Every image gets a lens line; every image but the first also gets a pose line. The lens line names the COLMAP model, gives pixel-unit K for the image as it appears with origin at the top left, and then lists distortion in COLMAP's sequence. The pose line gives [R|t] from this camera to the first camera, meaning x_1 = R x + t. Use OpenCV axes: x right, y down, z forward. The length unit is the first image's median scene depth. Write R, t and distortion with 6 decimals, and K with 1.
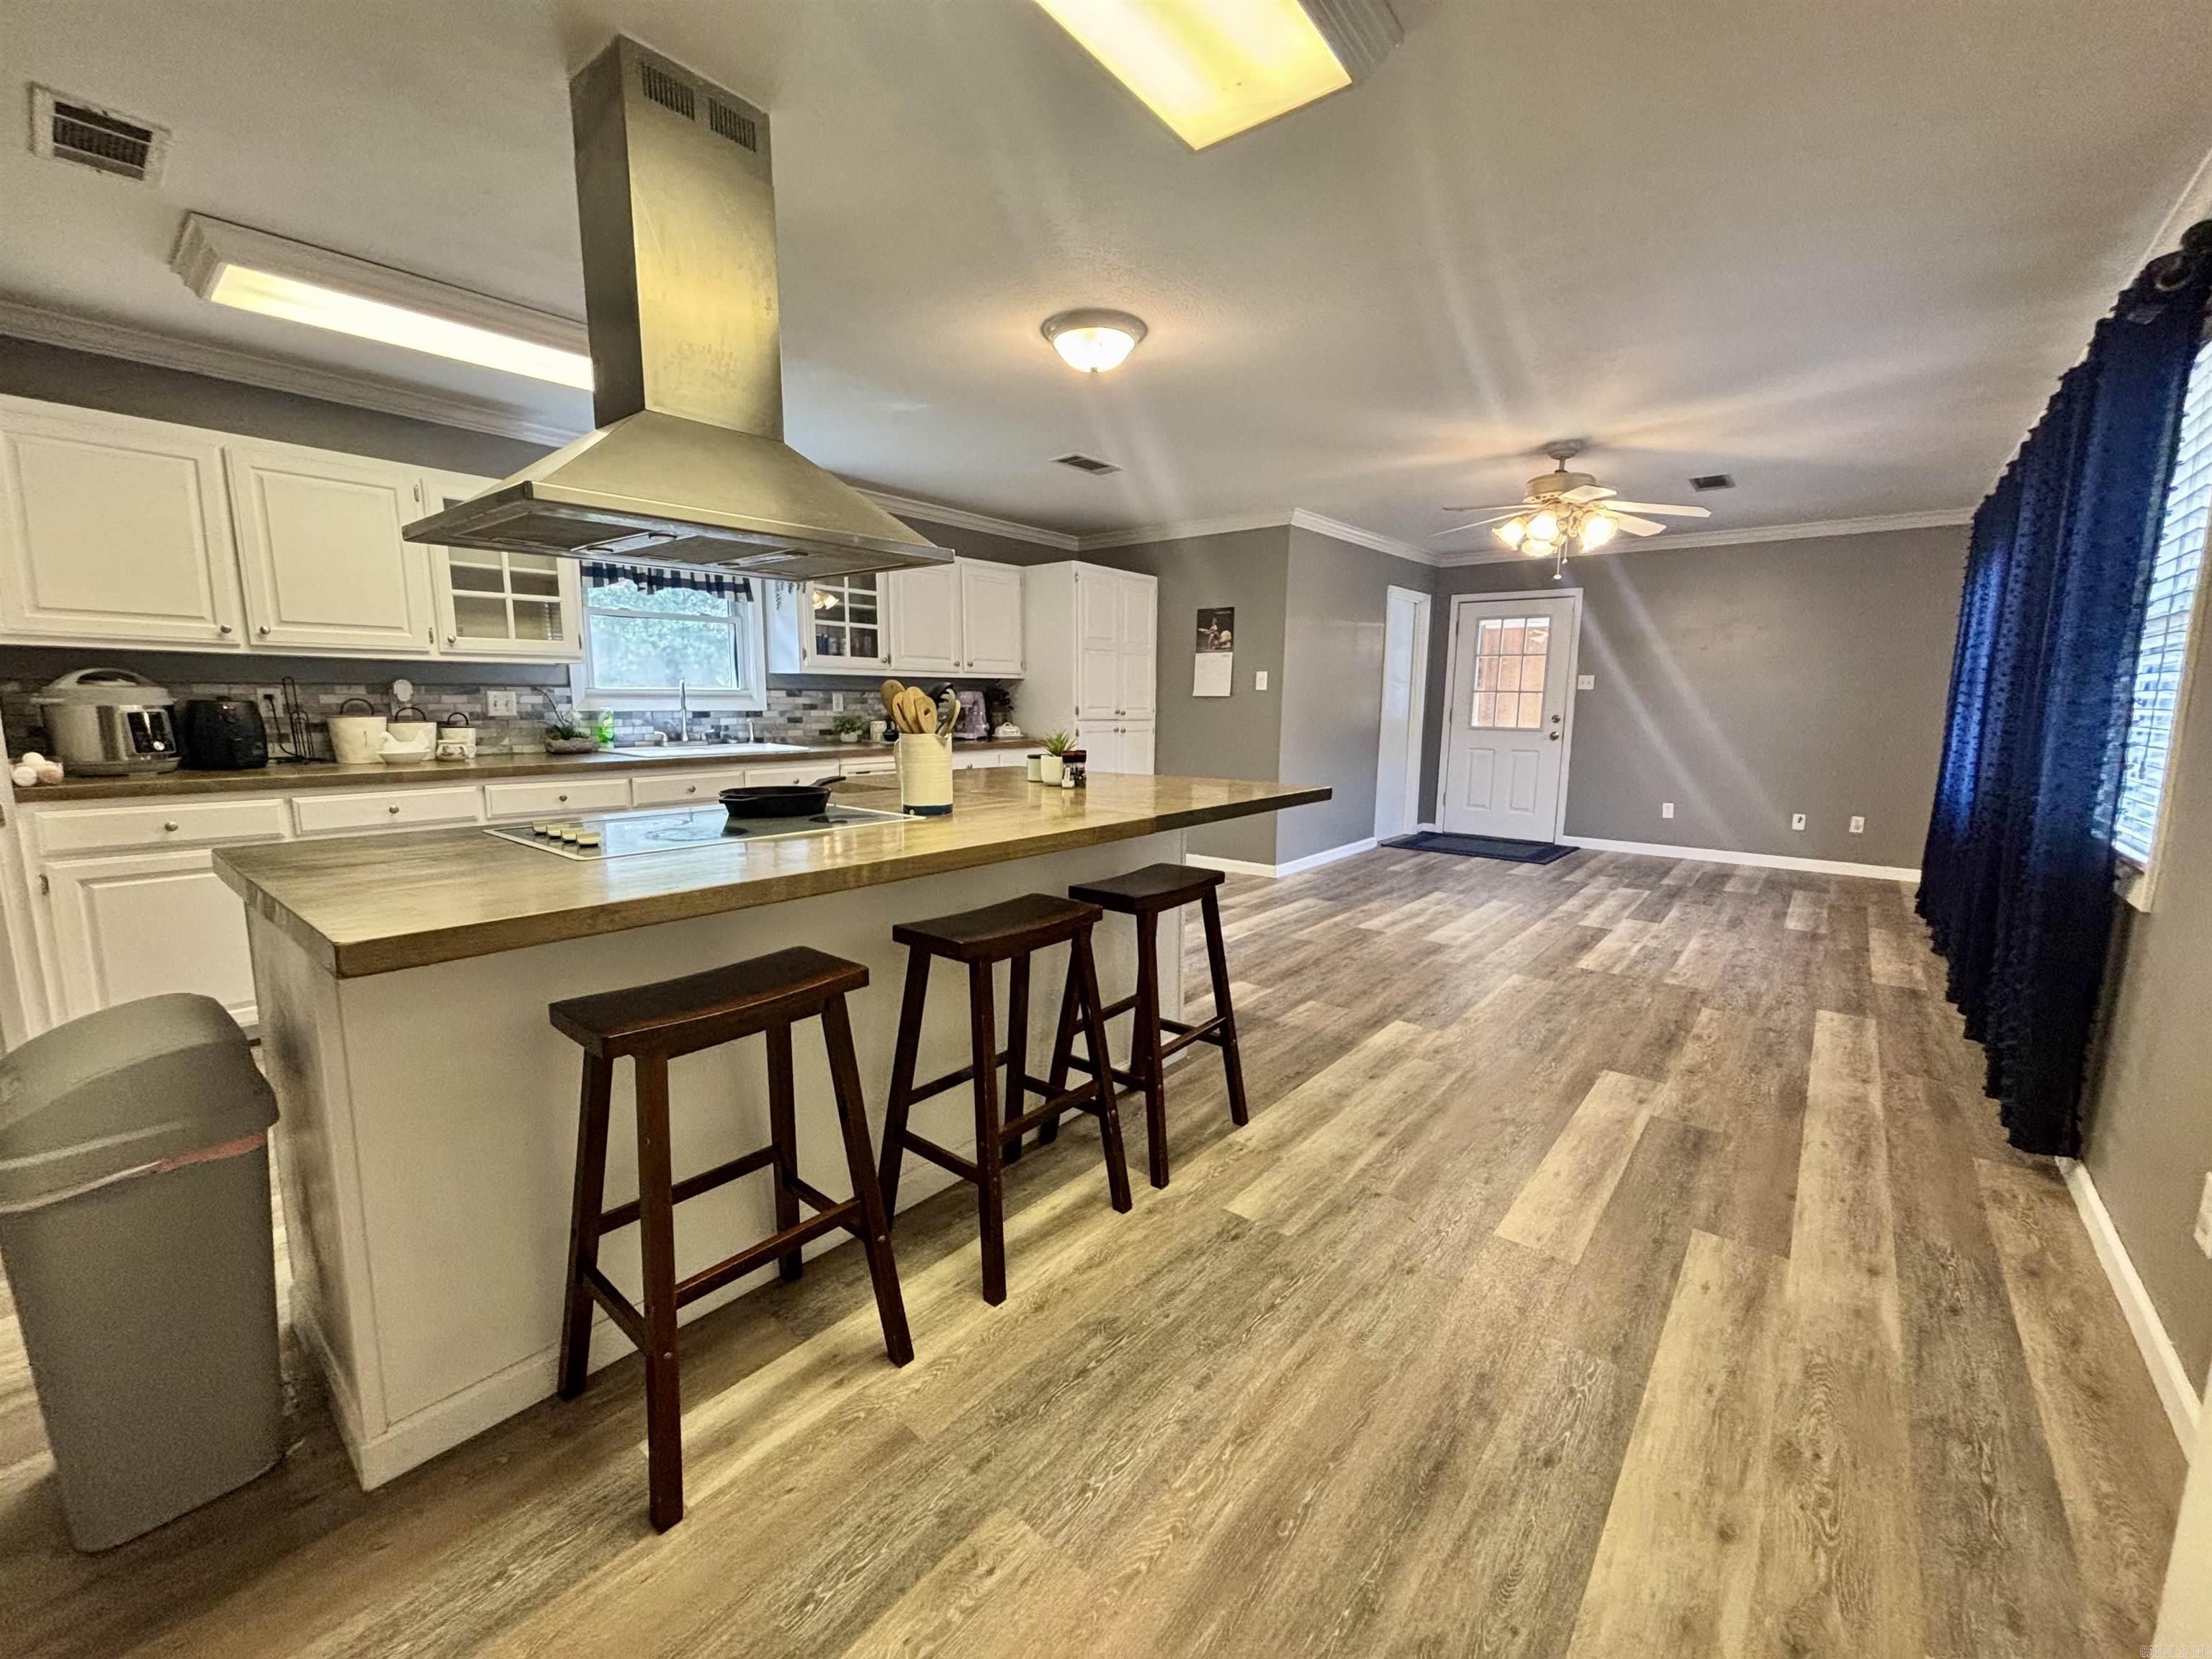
lens RADIAL K [[899.8, 0, 1114.0], [0, 899.8, 831.7], [0, 0, 1]] dist [-0.002819, 0.000410]
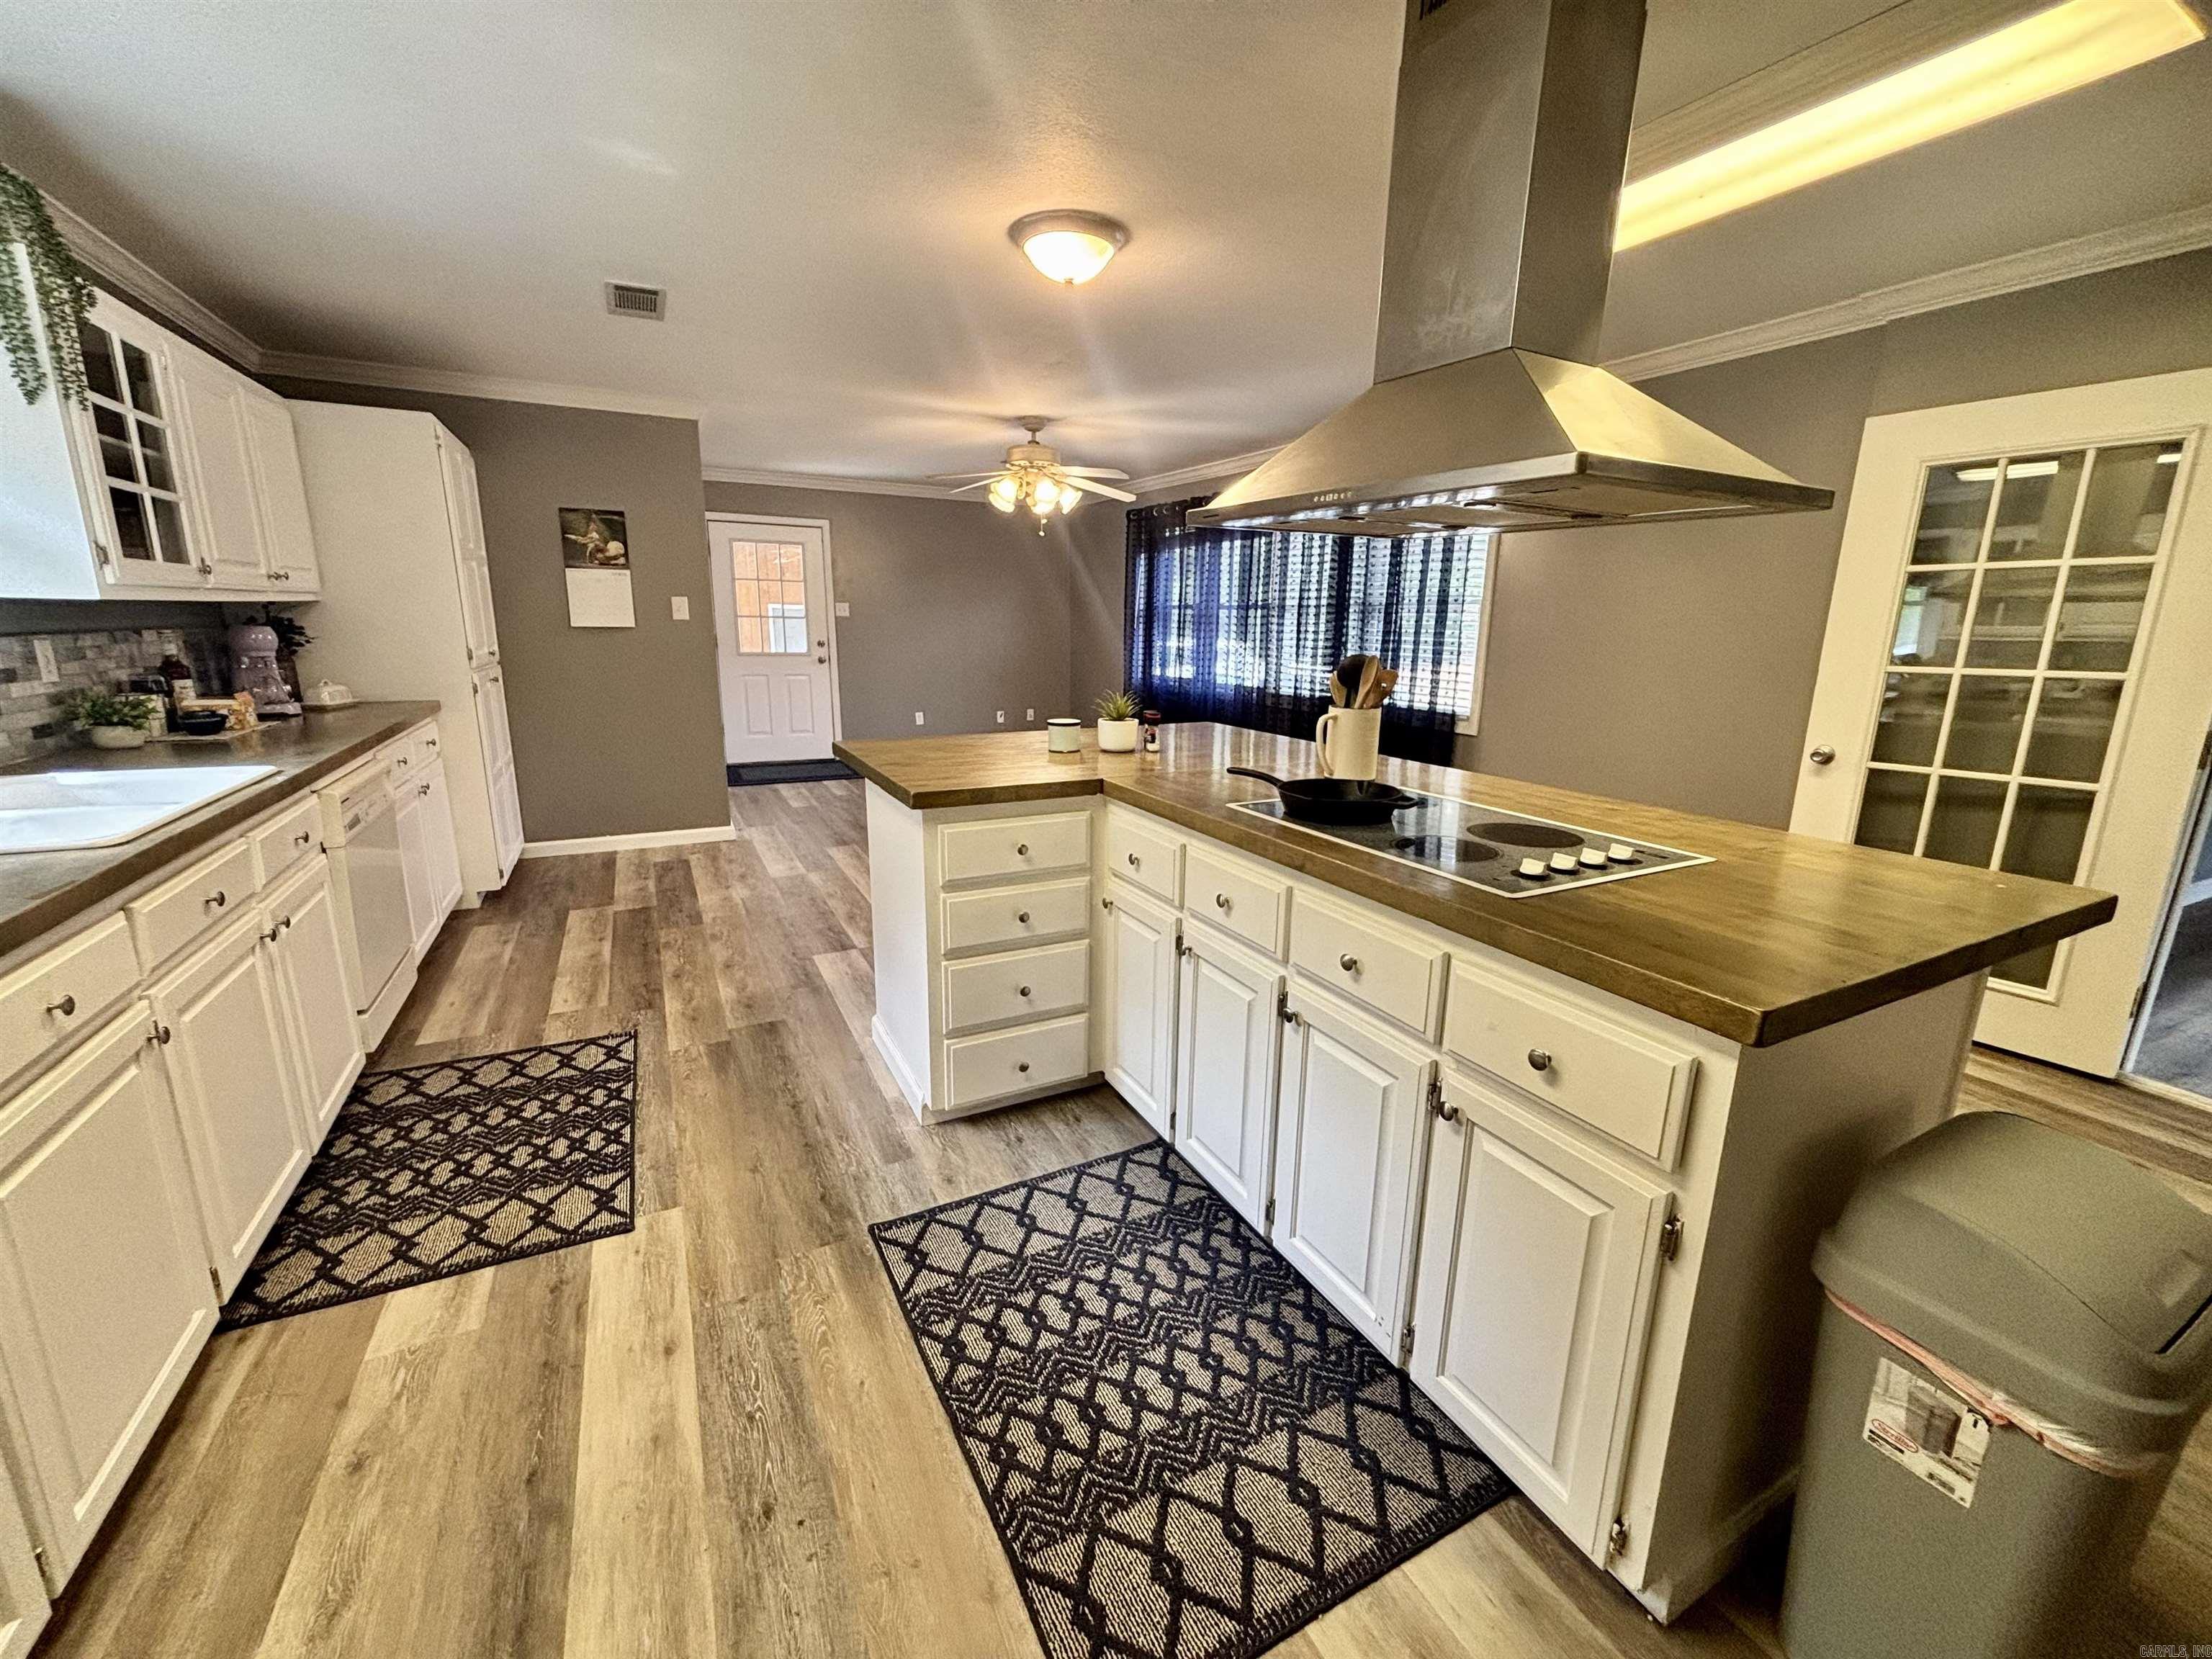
lens RADIAL K [[899.8, 0, 1114.0], [0, 899.8, 824.3], [0, 0, 1]] dist [-0.002819, 0.000410]
pose [[0.393437, -0.207741, 0.895573, -0.770161], [0.123022, 0.977271, 0.172647, -0.116224], [-0.911083, 0.042249, 0.410051, 0.523670]]
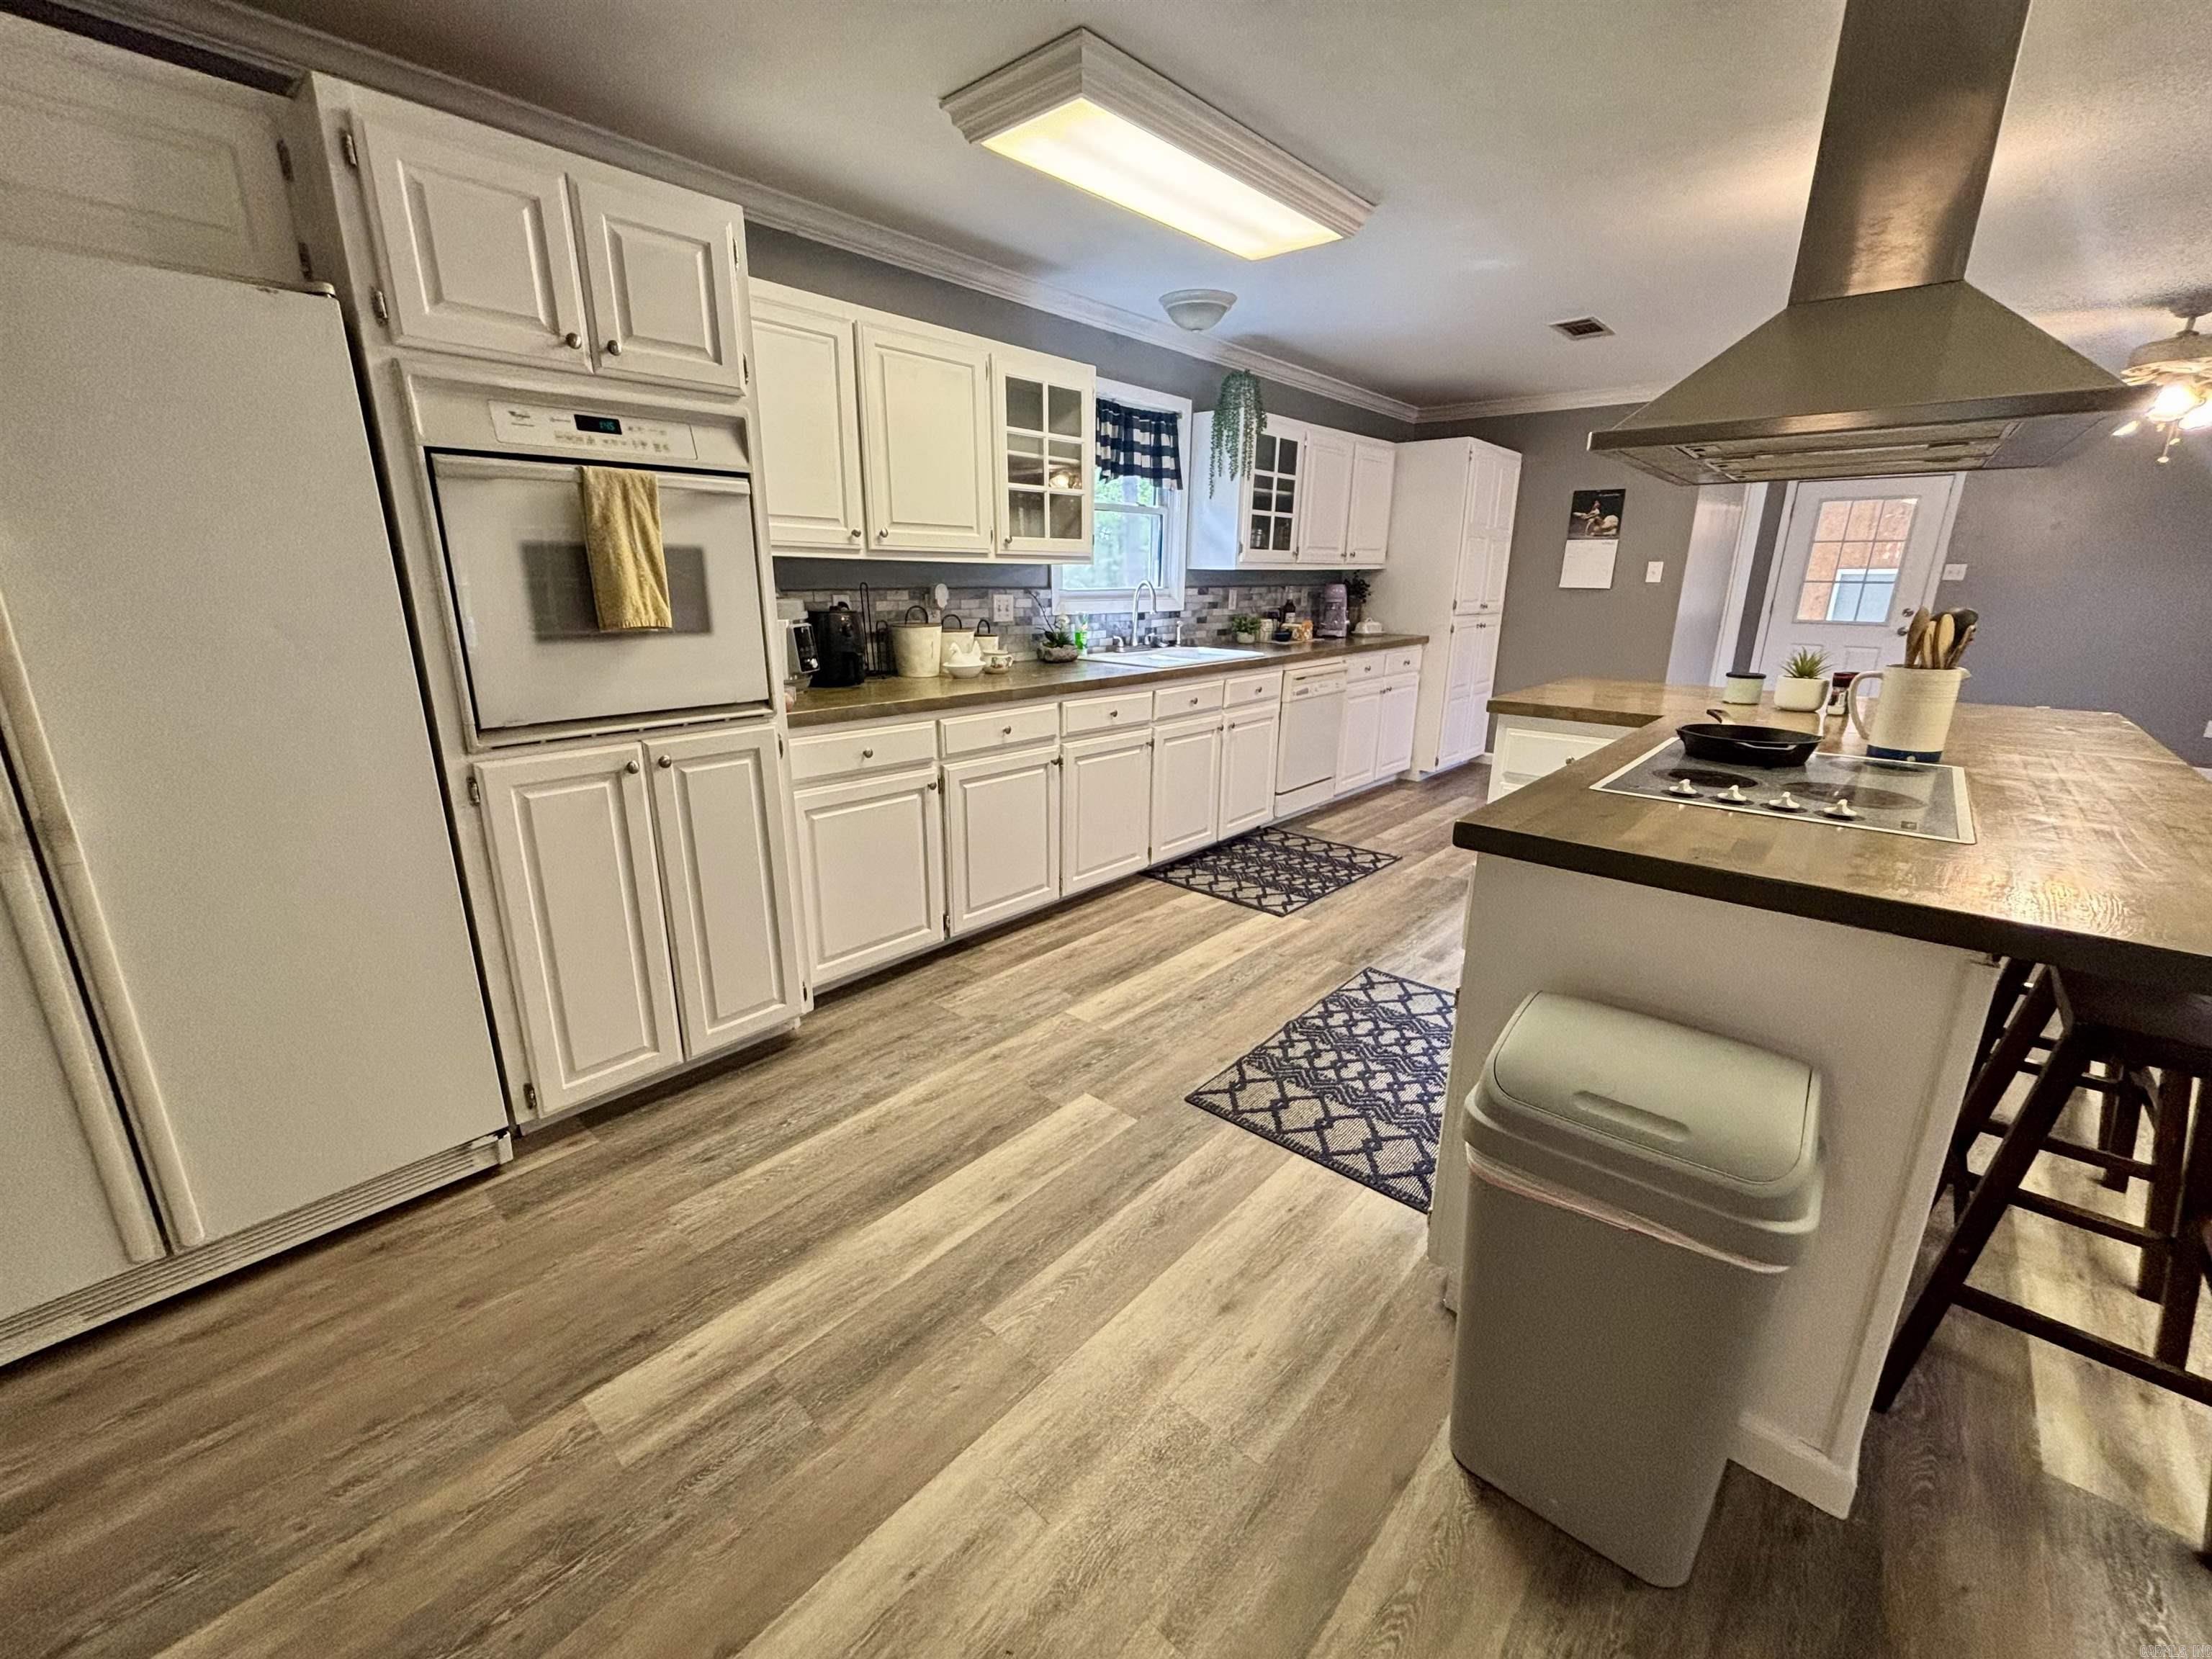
lens RADIAL K [[899.8, 0, 1100.5], [0, 899.8, 837.9], [0, 0, 1]] dist [-0.002819, 0.000410]
pose [[0.999038, 0.009317, -0.042857, -0.605796], [-0.003414, 0.990728, 0.135816, -0.036937], [0.043725, -0.135539, 0.989807, 0.049095]]
